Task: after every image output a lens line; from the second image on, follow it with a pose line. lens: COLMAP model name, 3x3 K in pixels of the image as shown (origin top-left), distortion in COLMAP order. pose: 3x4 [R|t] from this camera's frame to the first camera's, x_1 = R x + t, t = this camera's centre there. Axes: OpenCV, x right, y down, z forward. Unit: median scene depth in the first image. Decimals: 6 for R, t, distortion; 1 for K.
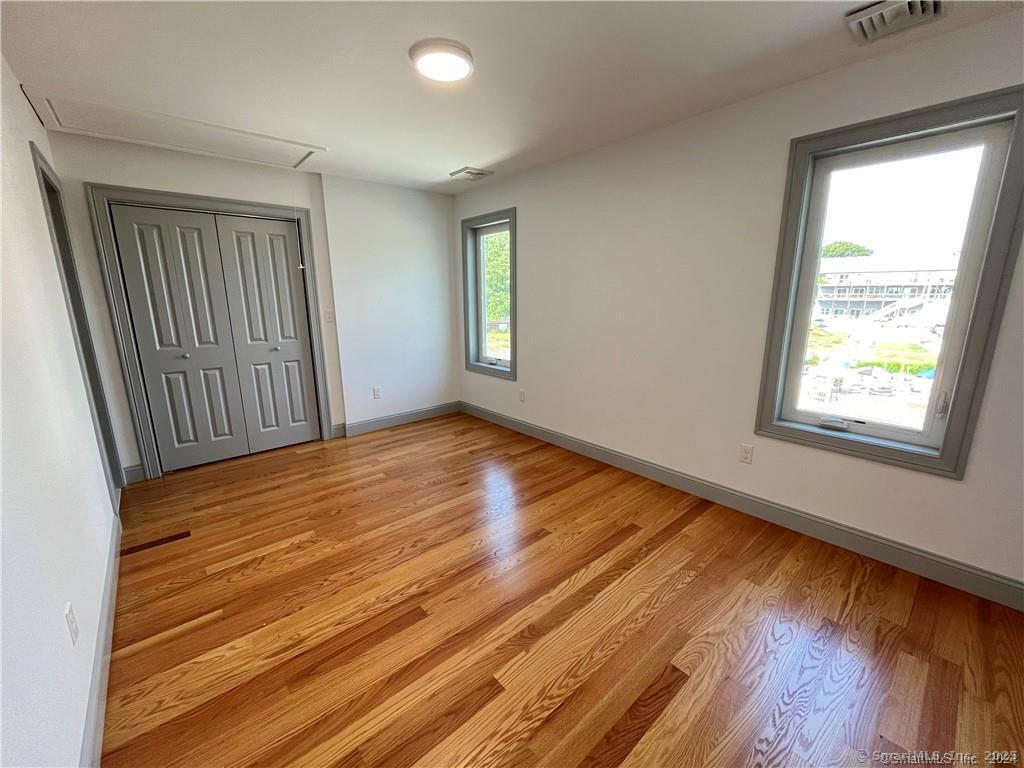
lens RADIAL K [[412.3, 0, 511.5], [0, 412.3, 385.6], [0, 0, 1]] dist [-0.003449, -0.000060]
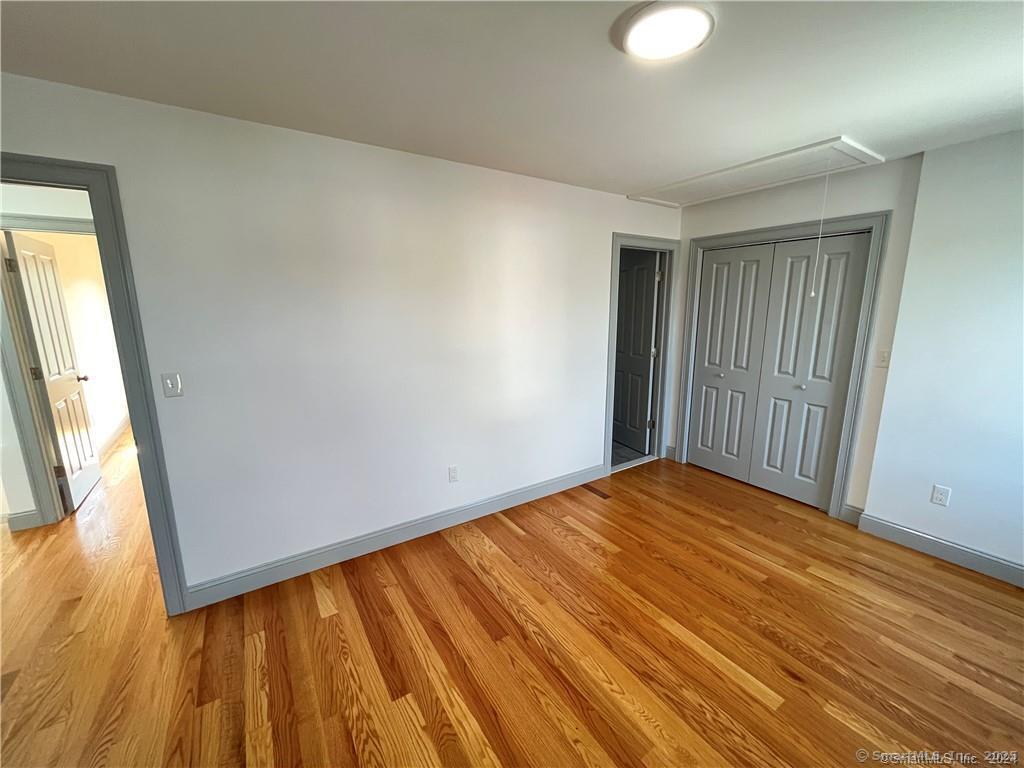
lens RADIAL K [[412.3, 0, 514.8], [0, 412.3, 382.4], [0, 0, 1]] dist [-0.003449, -0.000060]
pose [[-0.137479, 0.189042, -0.972297, 0.405873], [-0.206238, 0.954641, 0.214771, -0.186347], [0.968796, 0.230051, -0.092256, 0.577899]]
